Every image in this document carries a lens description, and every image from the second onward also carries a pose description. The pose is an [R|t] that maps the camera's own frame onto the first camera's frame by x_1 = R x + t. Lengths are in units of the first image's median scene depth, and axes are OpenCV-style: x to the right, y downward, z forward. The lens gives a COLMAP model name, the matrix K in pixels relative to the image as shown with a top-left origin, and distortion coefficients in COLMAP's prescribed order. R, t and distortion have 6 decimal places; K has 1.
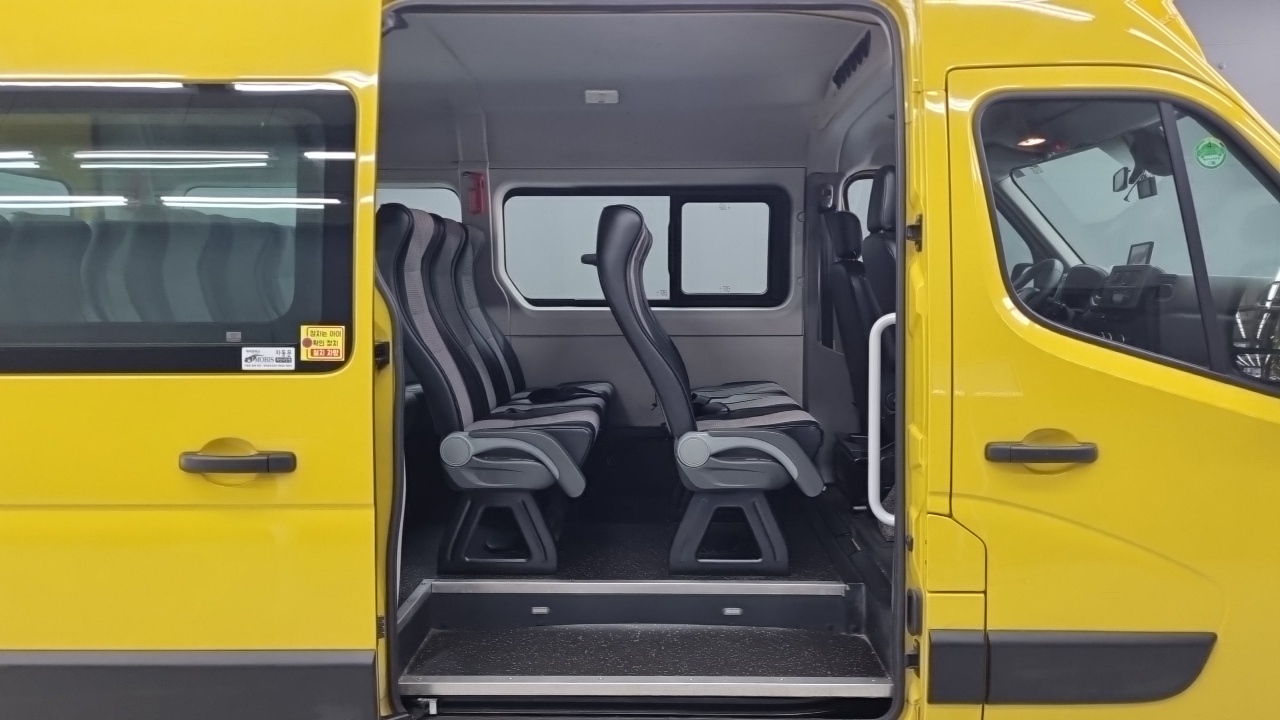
lens RADIAL K [[939.5, 0, 636.9], [0, 939.5, 343.3], [0, 0, 1]] dist [0.006901, 0.001410]
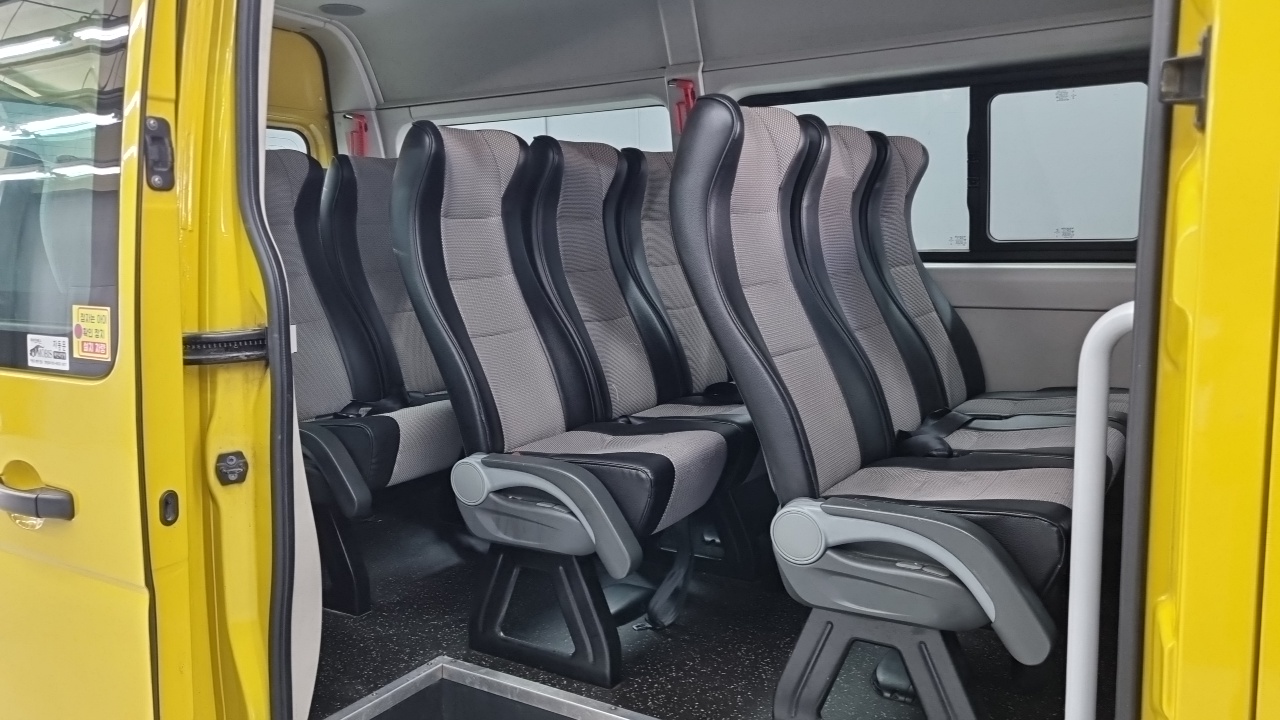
lens RADIAL K [[939.5, 0, 636.9], [0, 939.5, 343.3], [0, 0, 1]] dist [0.006901, 0.001410]
pose [[0.857615, 0.044370, -0.512374, 0.254971], [-0.013730, 0.997892, 0.063434, -0.030681], [0.514108, -0.047367, 0.856416, 0.483774]]
